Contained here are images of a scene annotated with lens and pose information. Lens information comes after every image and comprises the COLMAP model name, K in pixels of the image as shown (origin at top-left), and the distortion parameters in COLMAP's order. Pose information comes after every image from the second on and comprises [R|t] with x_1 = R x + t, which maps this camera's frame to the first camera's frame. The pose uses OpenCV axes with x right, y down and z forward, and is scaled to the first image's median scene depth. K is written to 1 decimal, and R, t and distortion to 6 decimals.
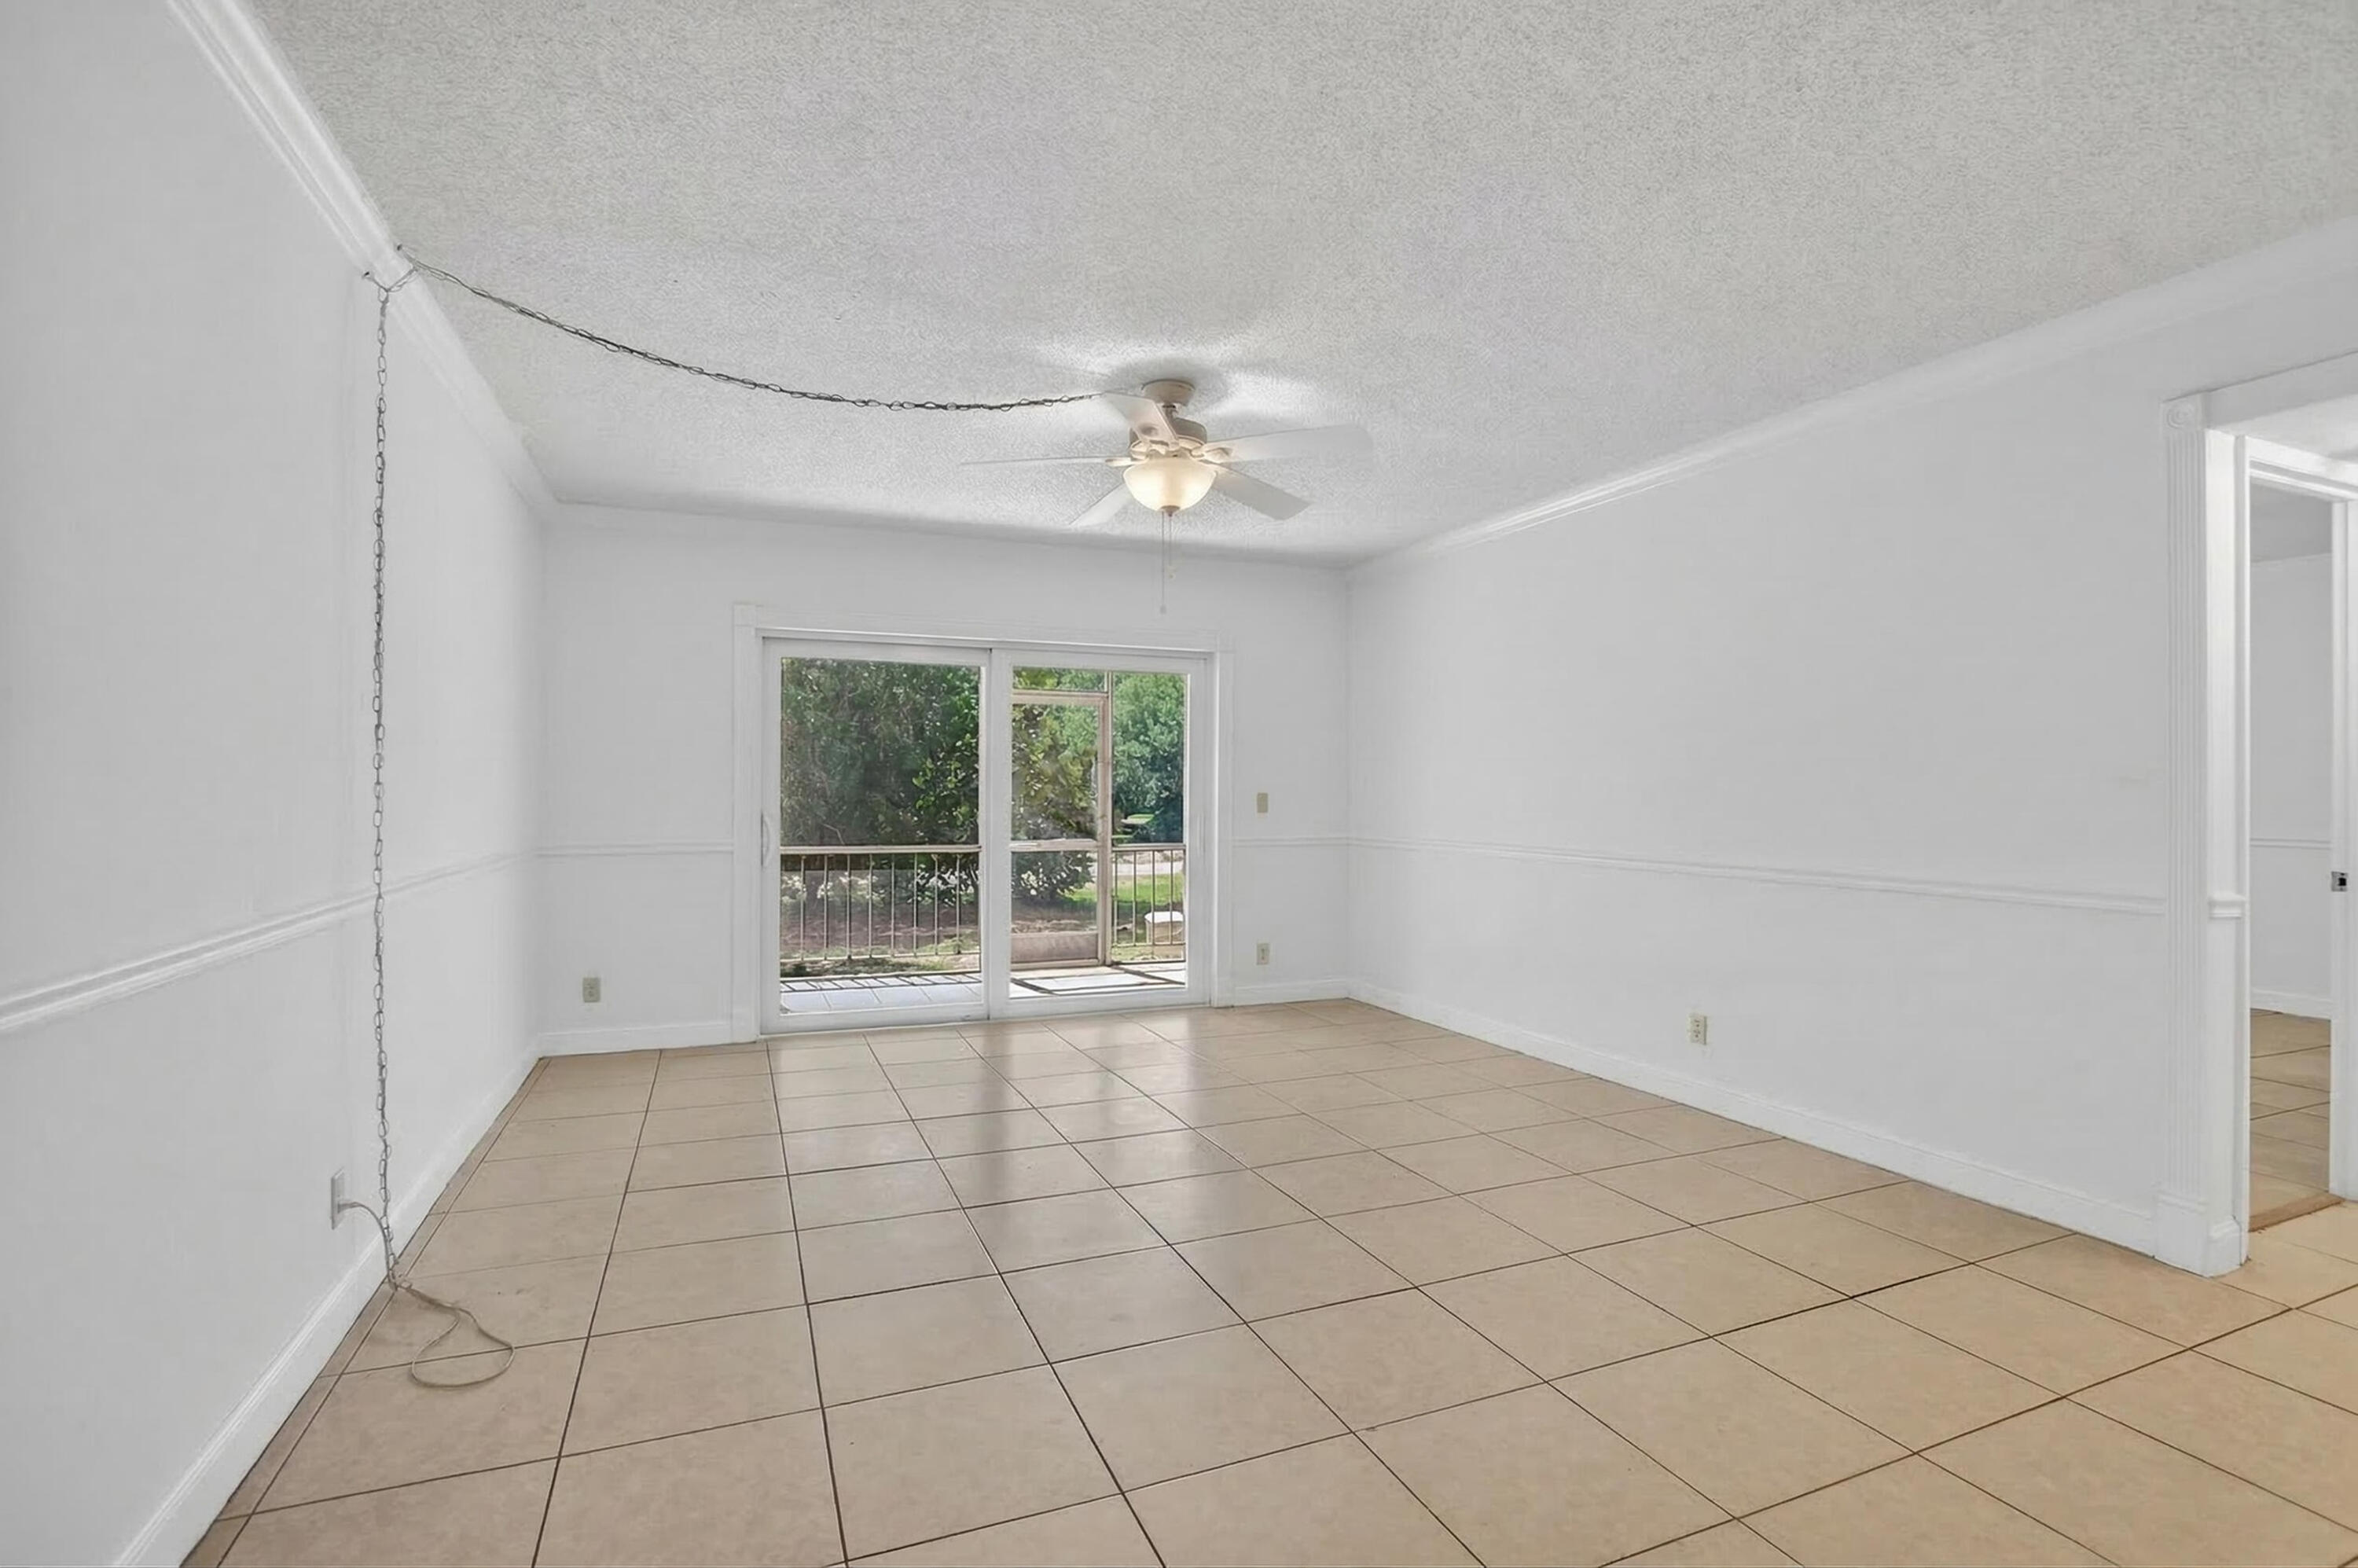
lens RADIAL K [[1112.1, 0, 1192.2], [0, 1112.1, 768.7], [0, 0, 1]] dist [-0.024959, 0.000012]
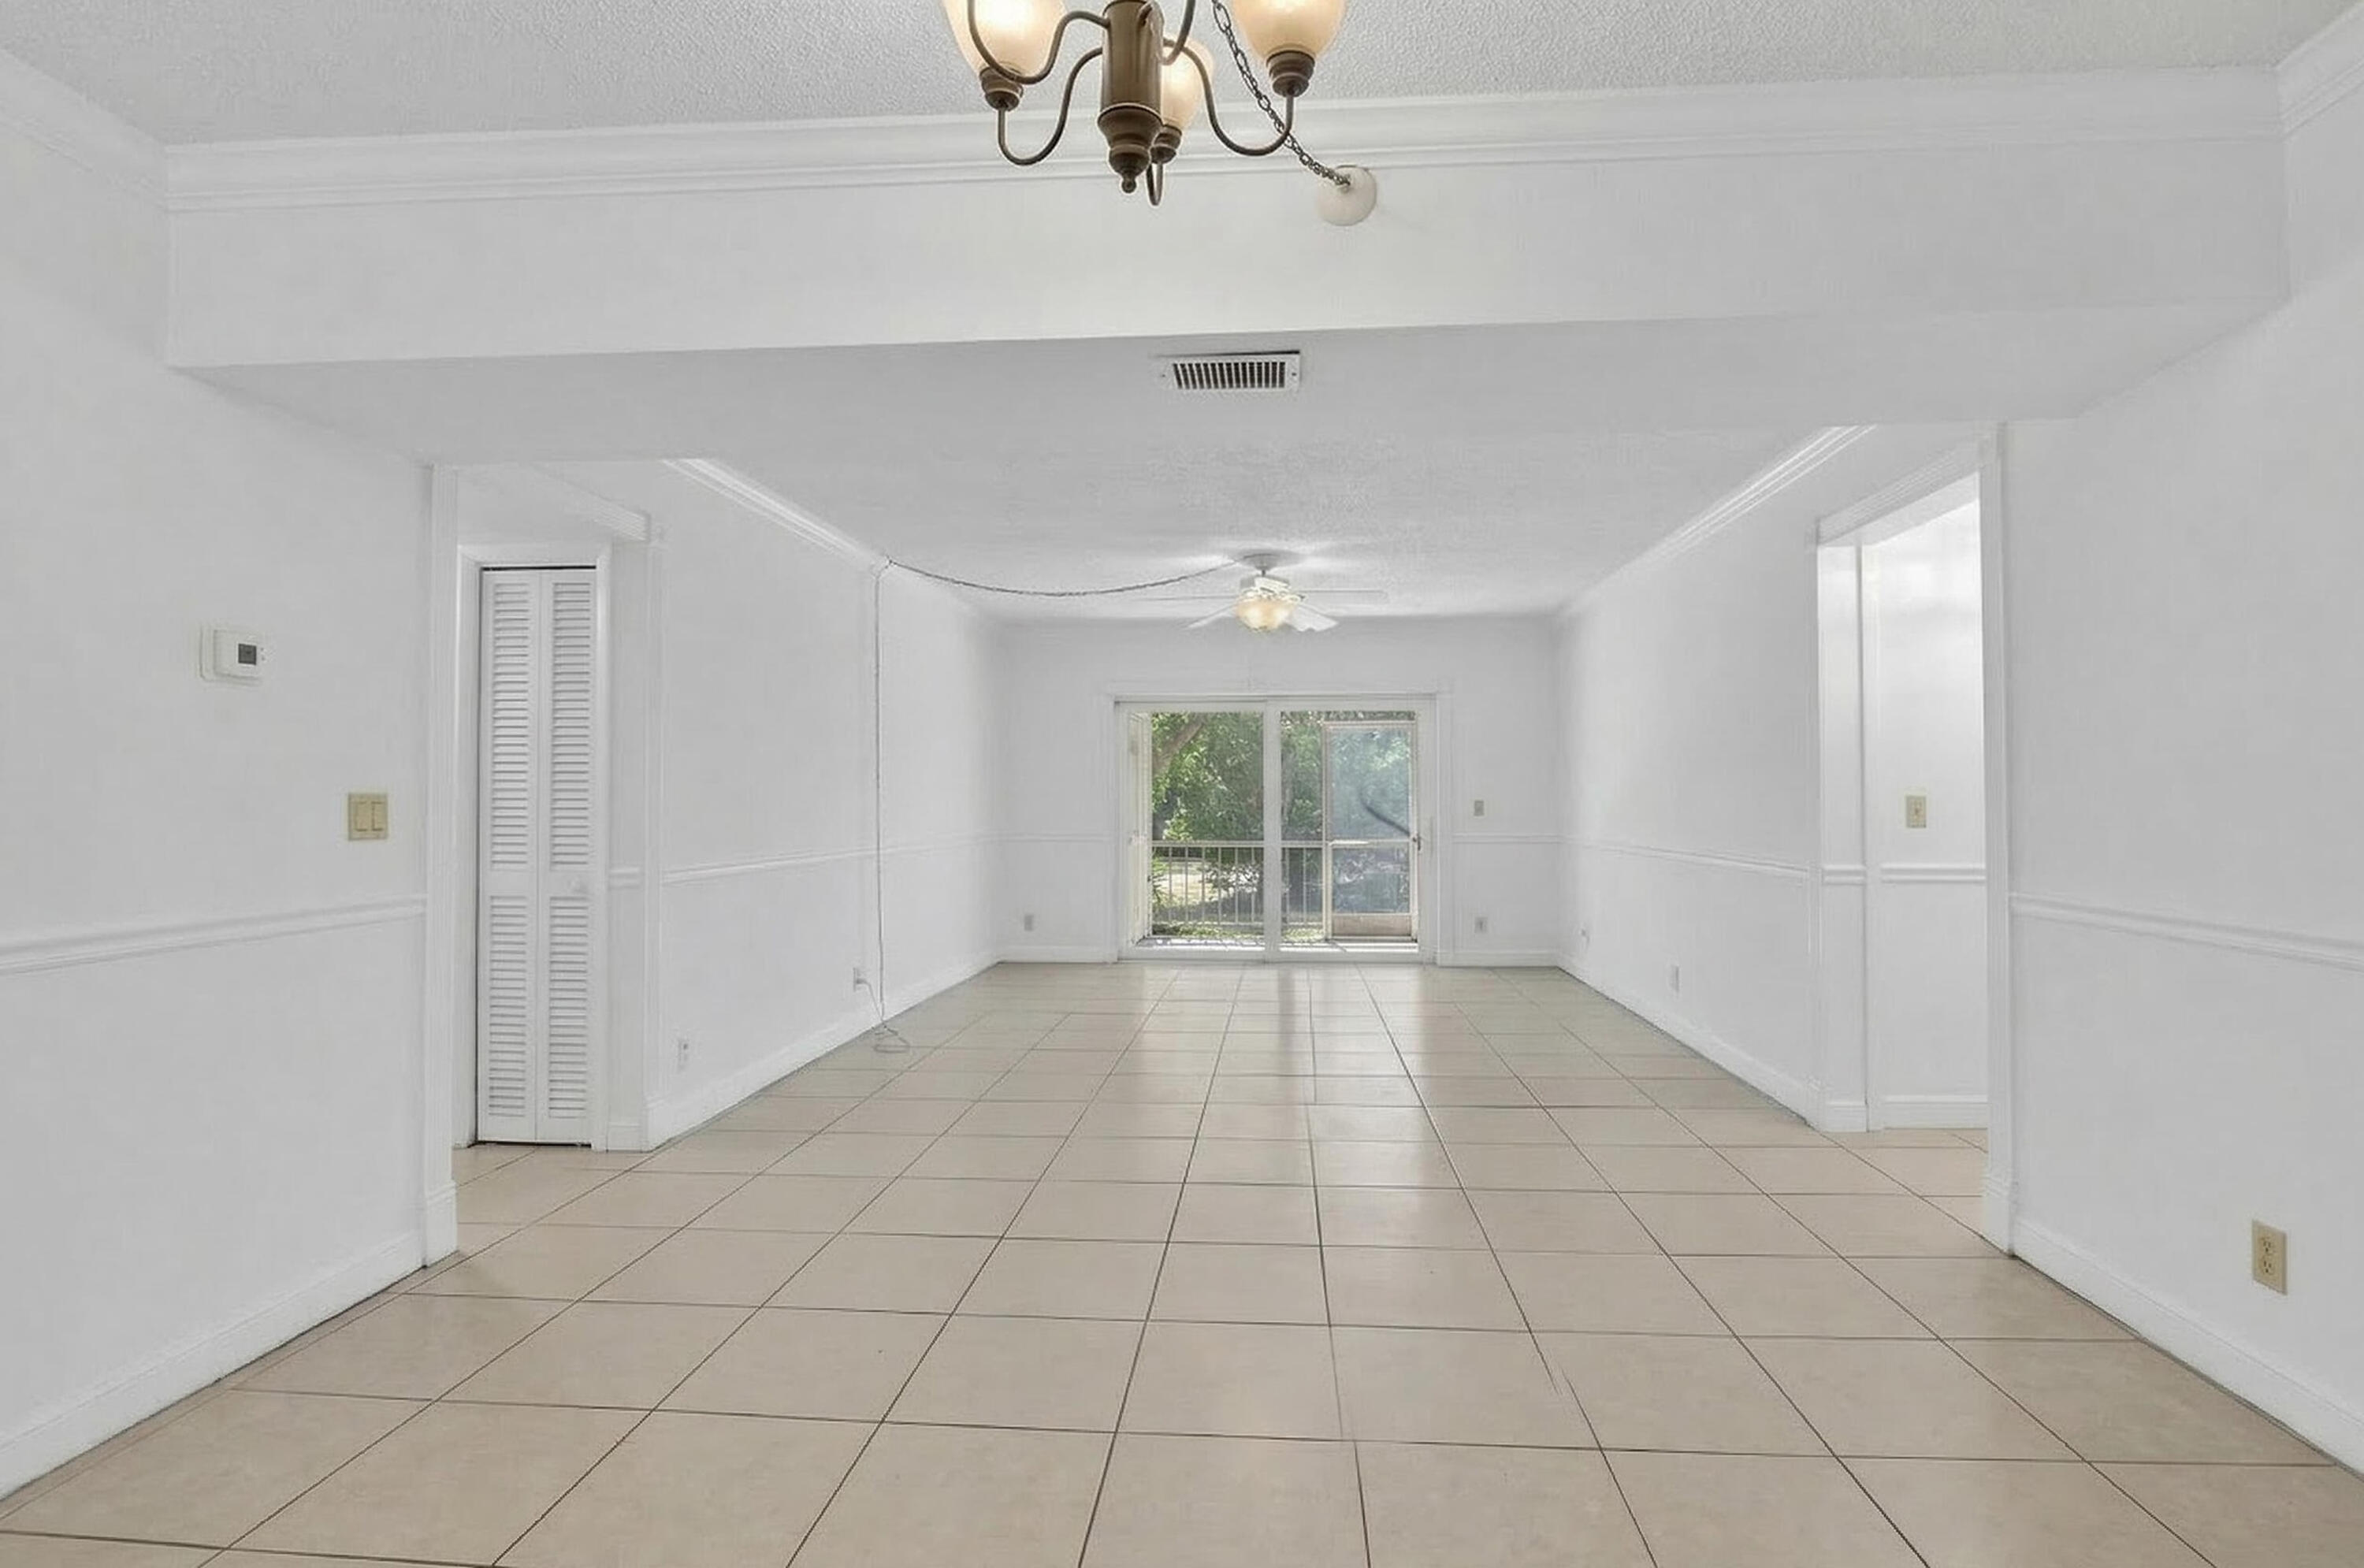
lens RADIAL K [[1114.9, 0, 1192.8], [0, 1114.9, 739.0], [0, 0, 1]] dist [-0.024959, 0.000012]
pose [[0.893668, -0.028233, -0.447840, 0.368203], [0.012550, 0.999201, -0.037948, -0.004545], [0.448554, 0.028293, 0.893308, -0.319914]]
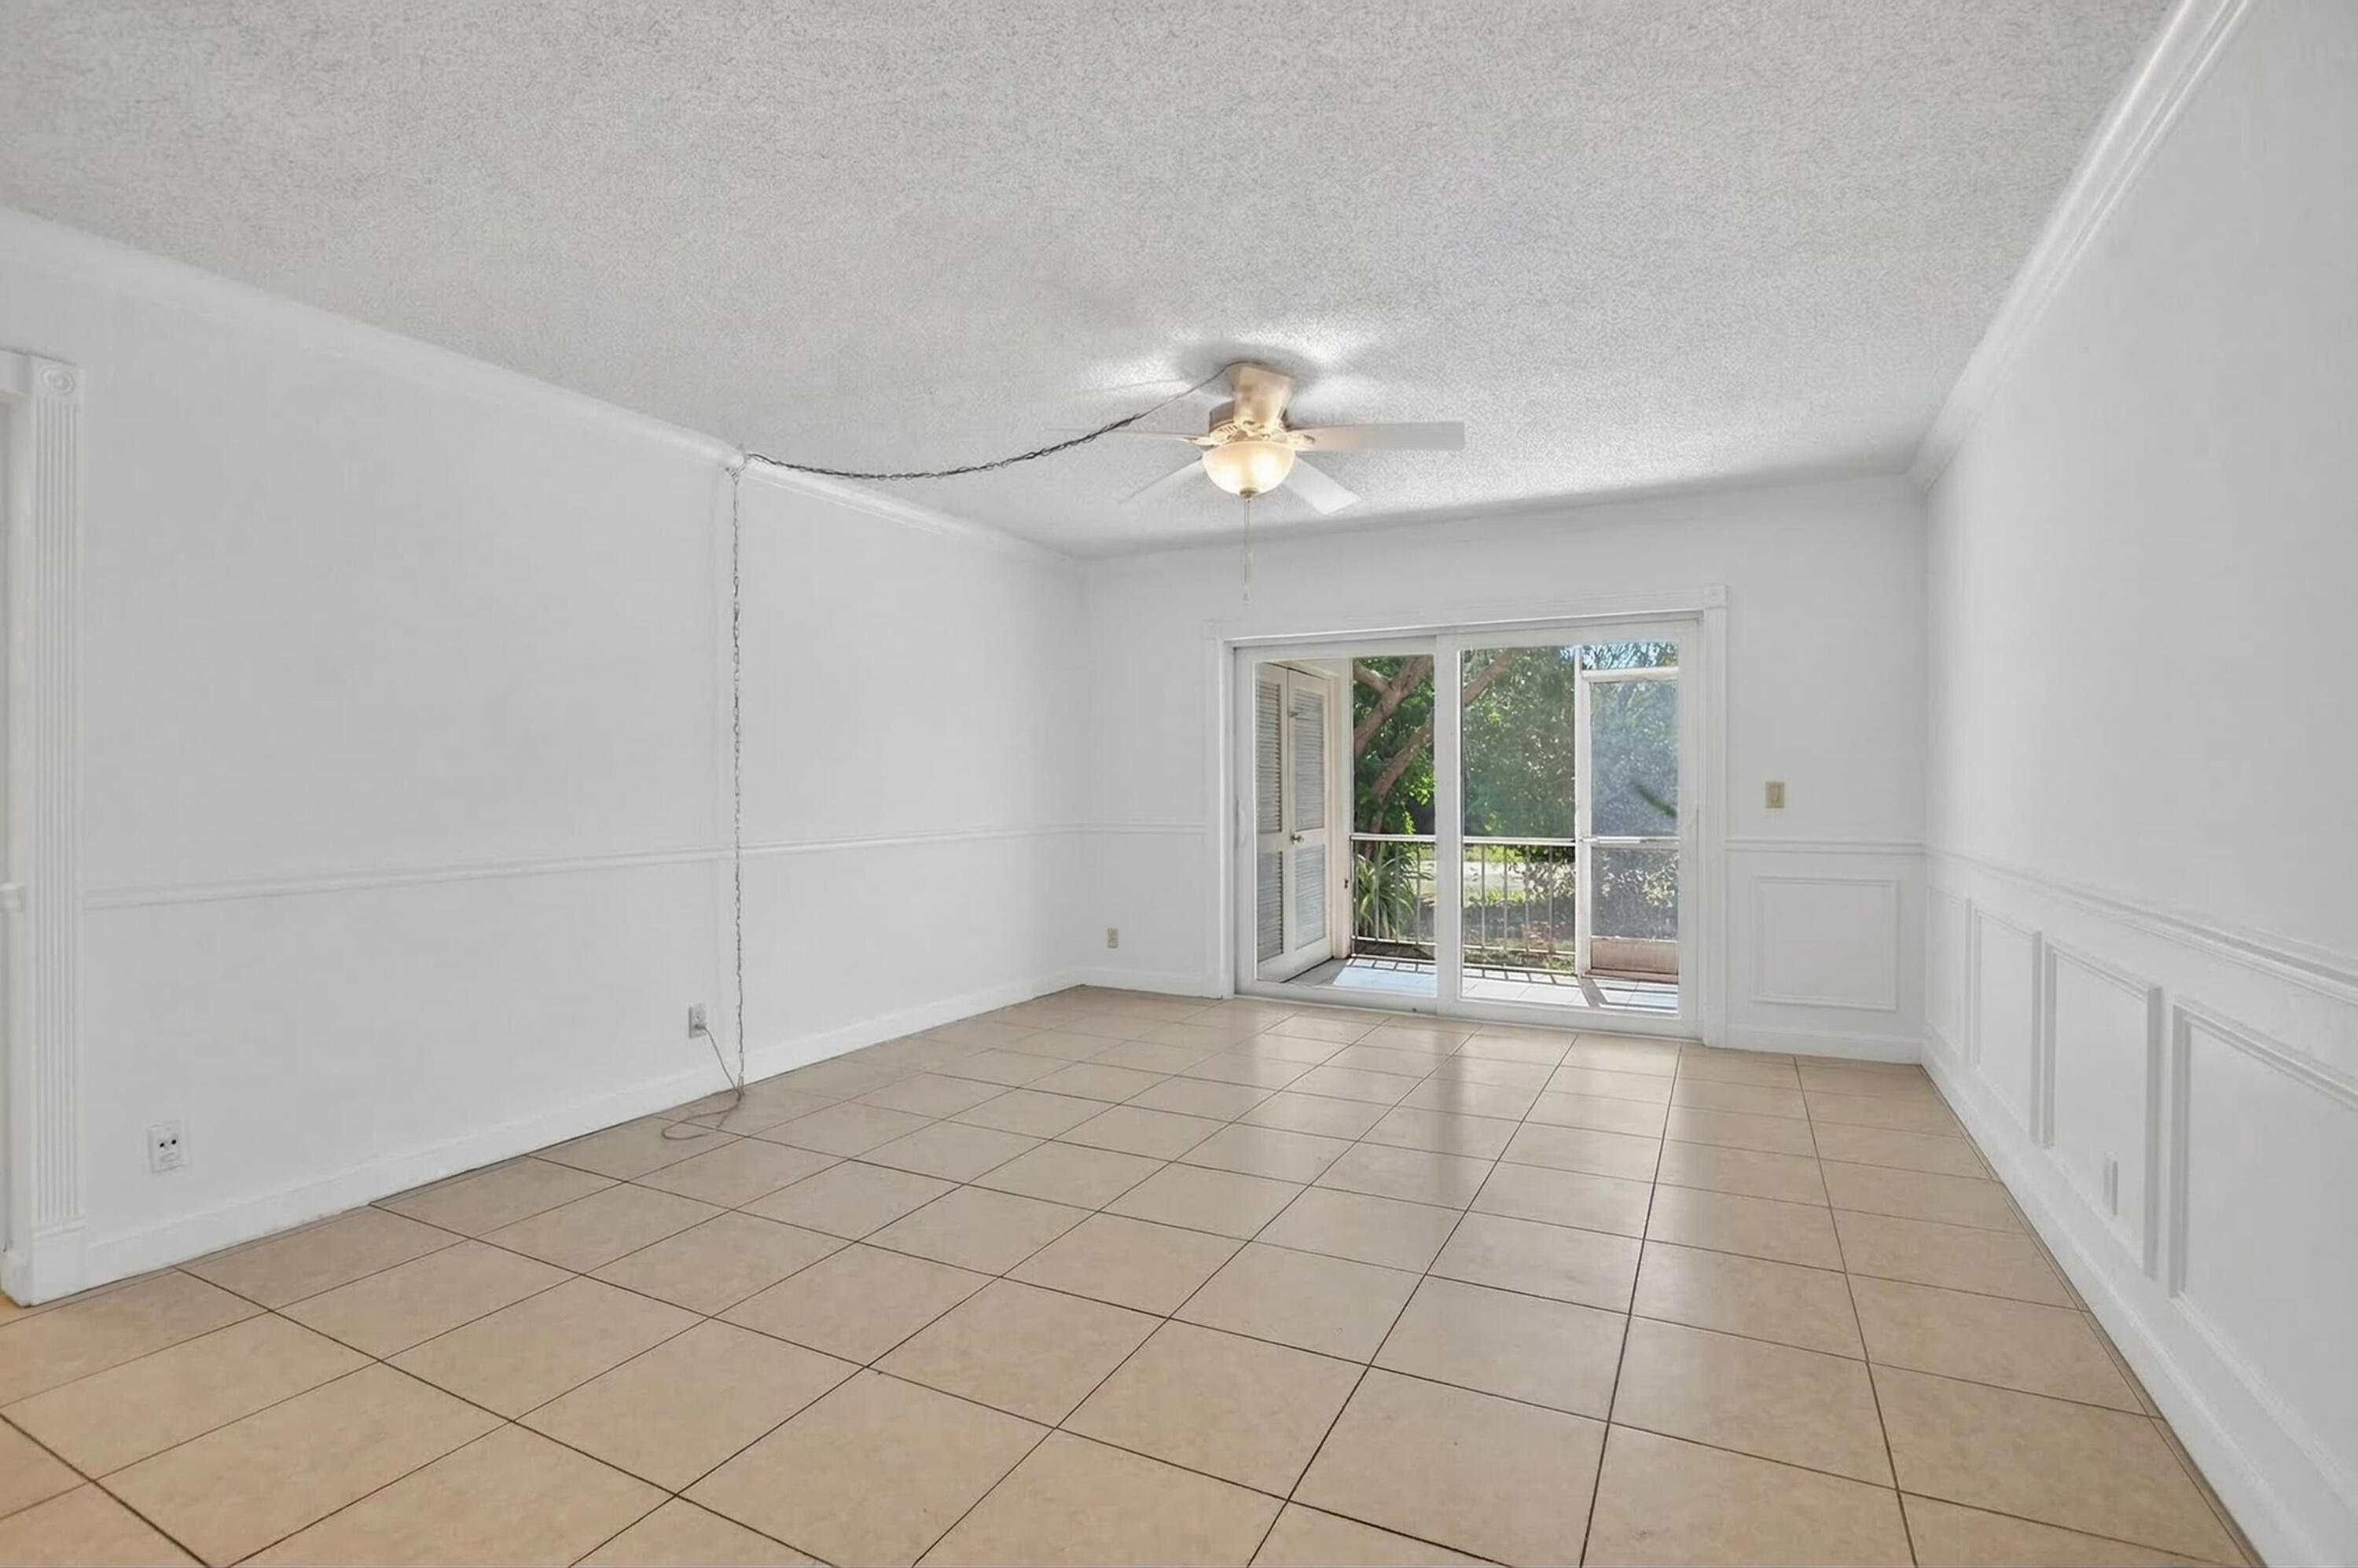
lens RADIAL K [[1112.1, 0, 1120.3], [0, 1112.1, 764.9], [0, 0, 1]] dist [-0.024959, 0.000012]
pose [[0.633089, -0.011236, -0.773998, 0.392855], [0.016879, 0.999857, -0.000709, 0.002027], [0.773895, -0.012616, 0.633188, 0.169071]]
